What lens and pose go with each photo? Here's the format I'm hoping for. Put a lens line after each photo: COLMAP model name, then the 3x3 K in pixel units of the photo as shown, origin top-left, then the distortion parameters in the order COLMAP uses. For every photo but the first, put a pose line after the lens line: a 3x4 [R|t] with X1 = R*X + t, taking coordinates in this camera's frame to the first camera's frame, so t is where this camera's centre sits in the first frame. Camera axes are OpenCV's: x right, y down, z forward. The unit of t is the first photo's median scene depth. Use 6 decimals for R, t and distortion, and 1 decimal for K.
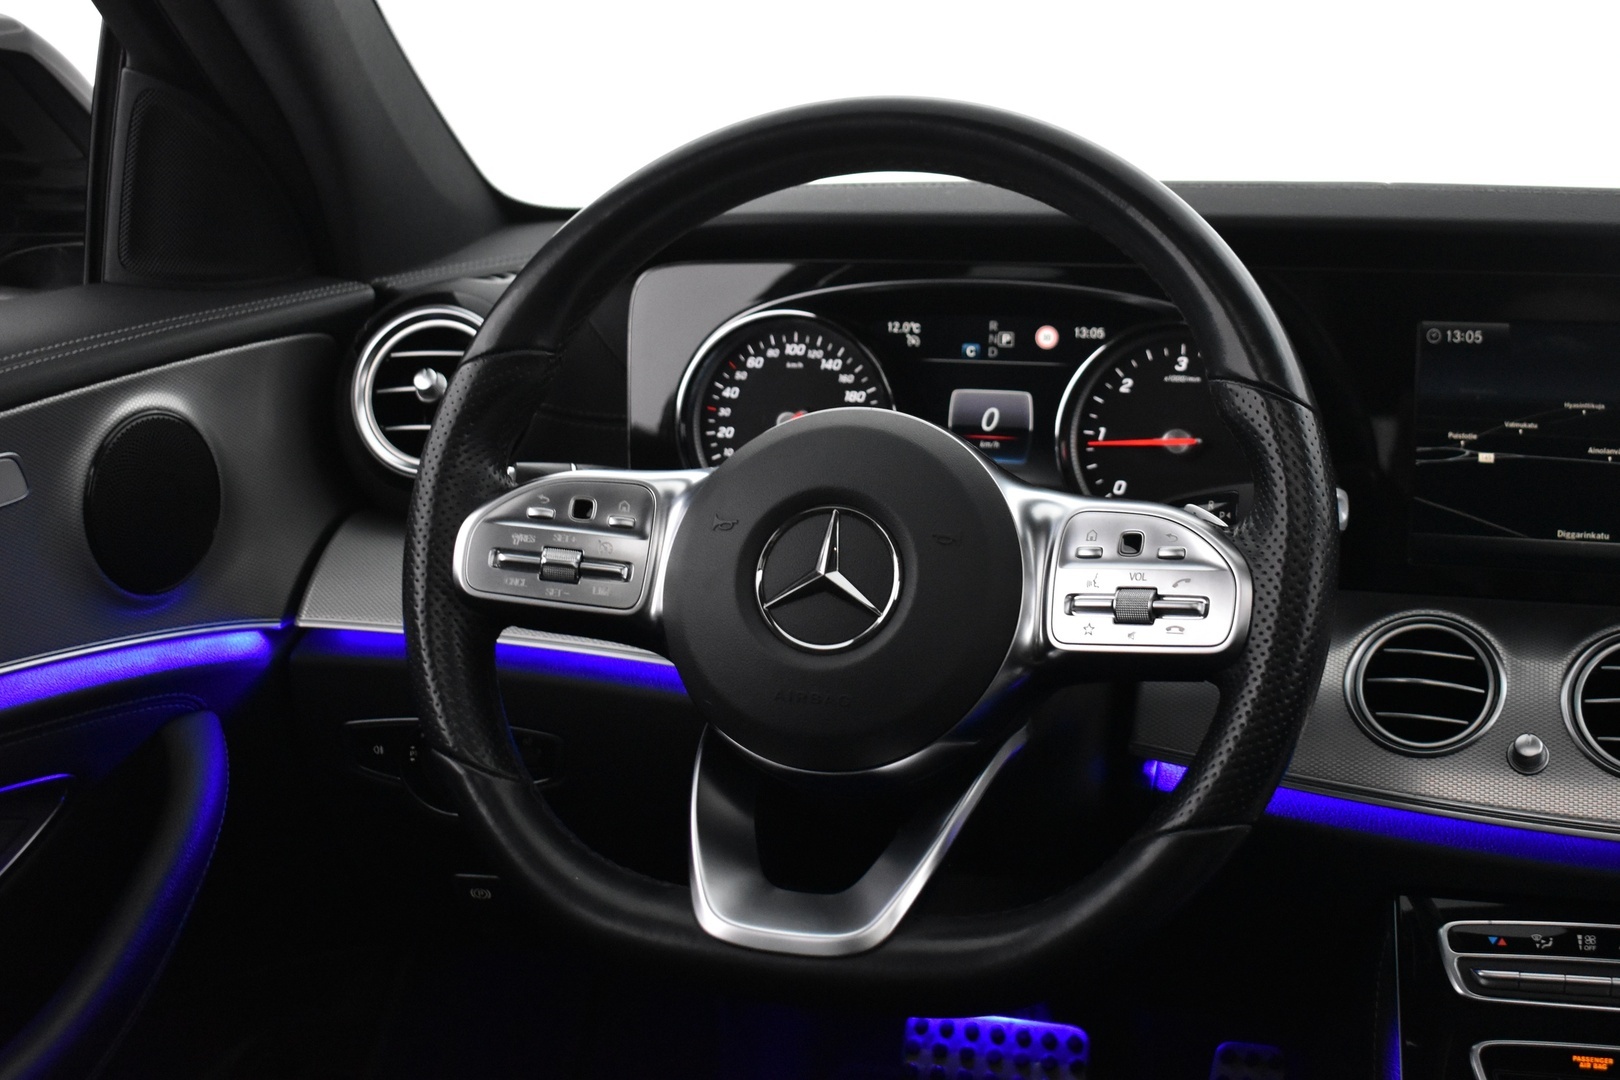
lens RADIAL K [[2196.1, 0, 814.9], [0, 2196.1, 479.4], [0, 0, 1]] dist [-0.075606, 0.064539]
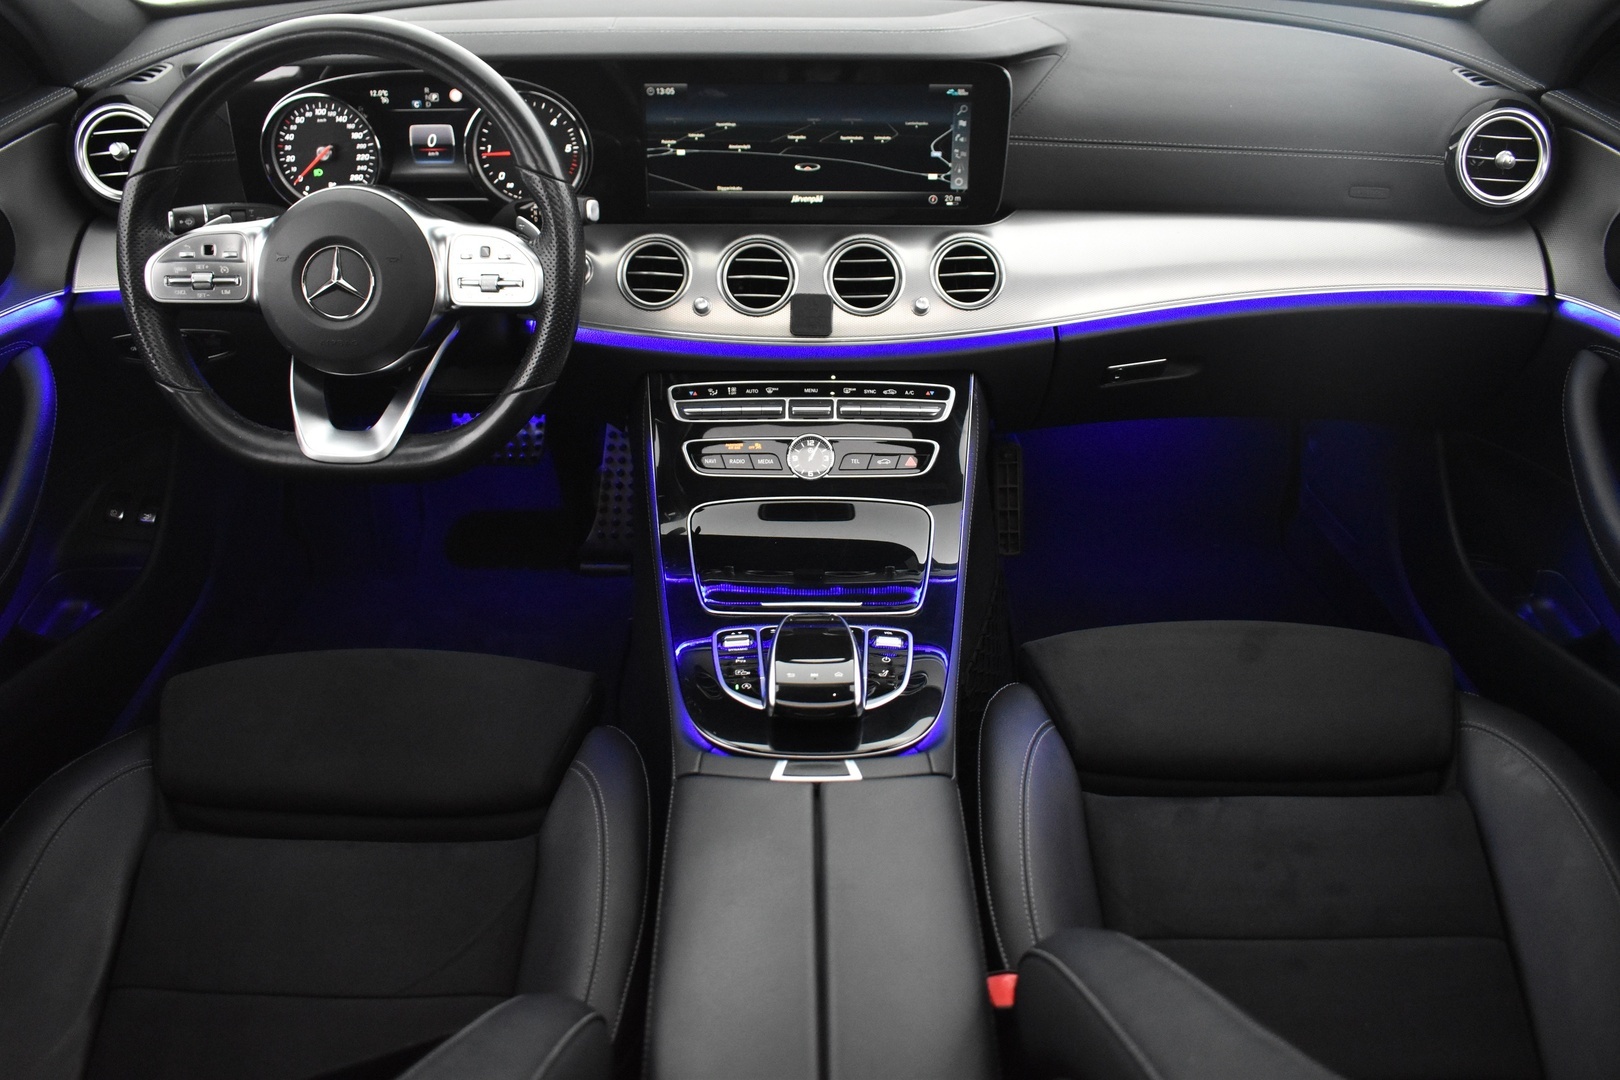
lens RADIAL K [[1281.1, 0, 785.9], [0, 1281.1, 461.5], [0, 0, 1]] dist [-0.081991, -0.004316]
pose [[0.964178, -0.141449, 0.224394, 0.094196], [0.047608, 0.924498, 0.378201, -0.177965], [-0.260948, -0.353970, 0.898115, -0.169201]]
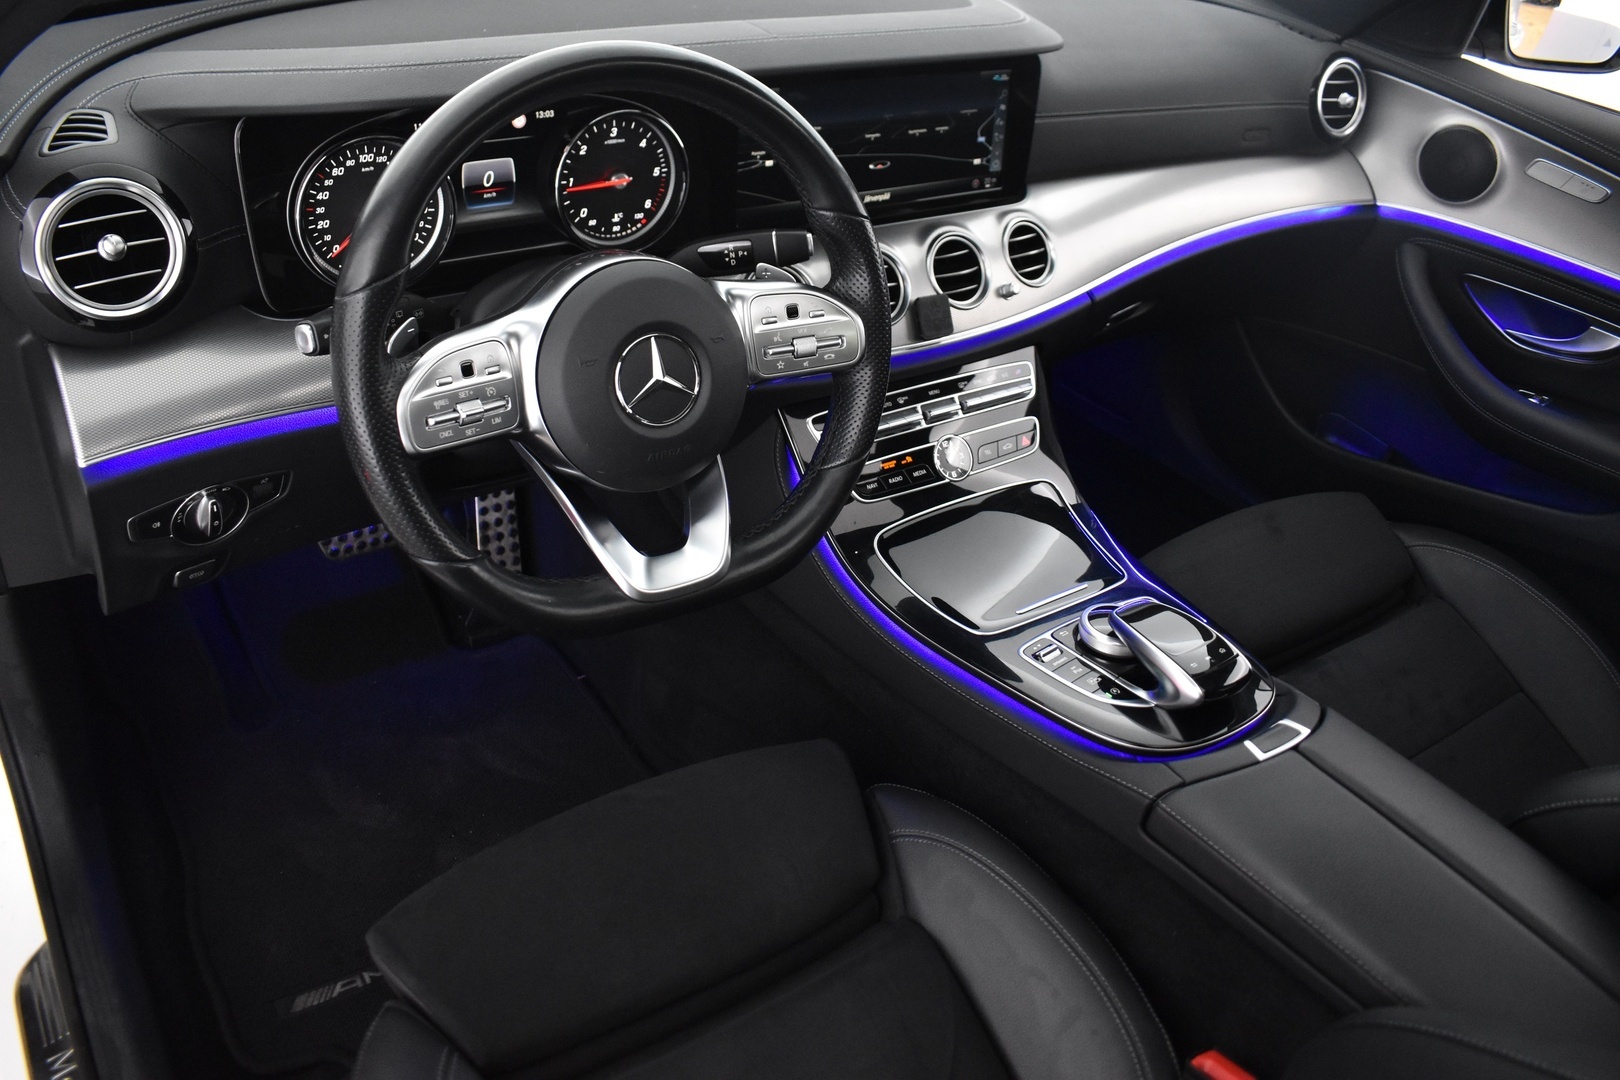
lens RADIAL K [[1281.1, 0, 785.9], [0, 1281.1, 461.5], [0, 0, 1]] dist [-0.081991, -0.004316]
pose [[0.644809, -0.357256, 0.675714, -0.471320], [0.013451, 0.889211, 0.457299, -0.264024], [-0.764225, -0.285782, 0.578177, 0.291061]]
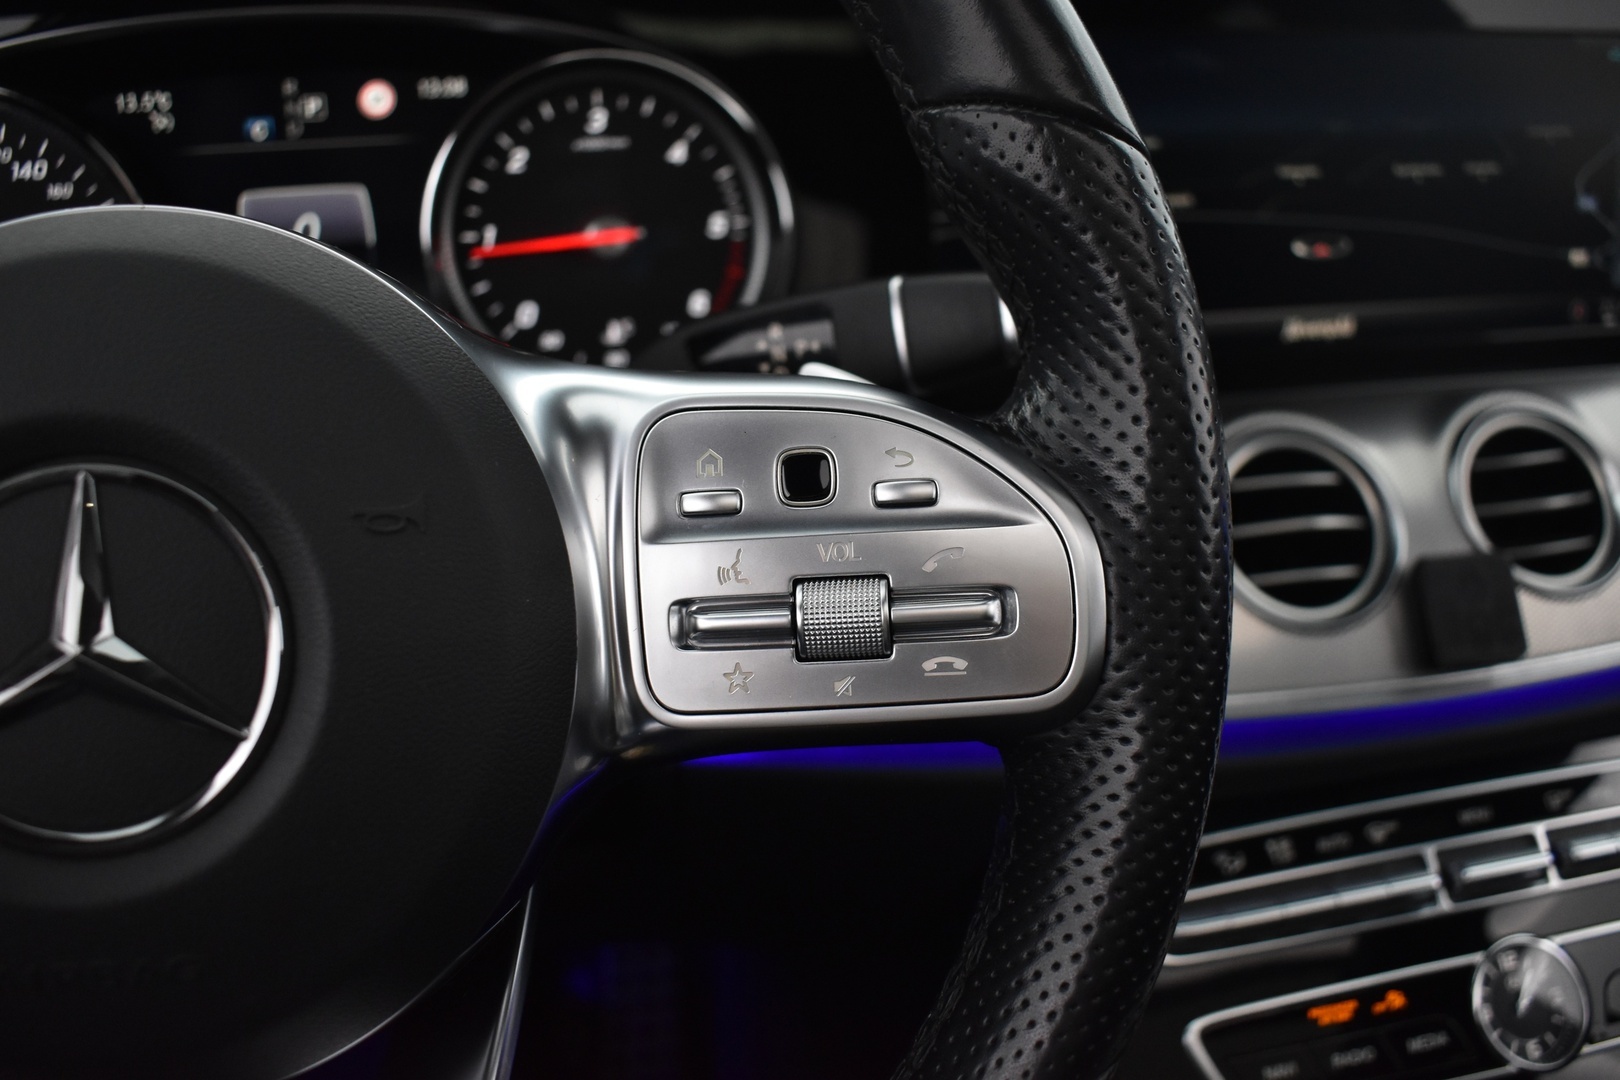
lens RADIAL K [[1425.9, 0, 844.0], [0, 1425.9, 492.7], [0, 0, 1]] dist [-0.113310, 0.024765]
pose [[0.866108, -0.174267, 0.468495, 0.010452], [0.093874, 0.977290, 0.189979, -0.016387], [-0.490962, -0.120562, 0.862798, 0.575775]]
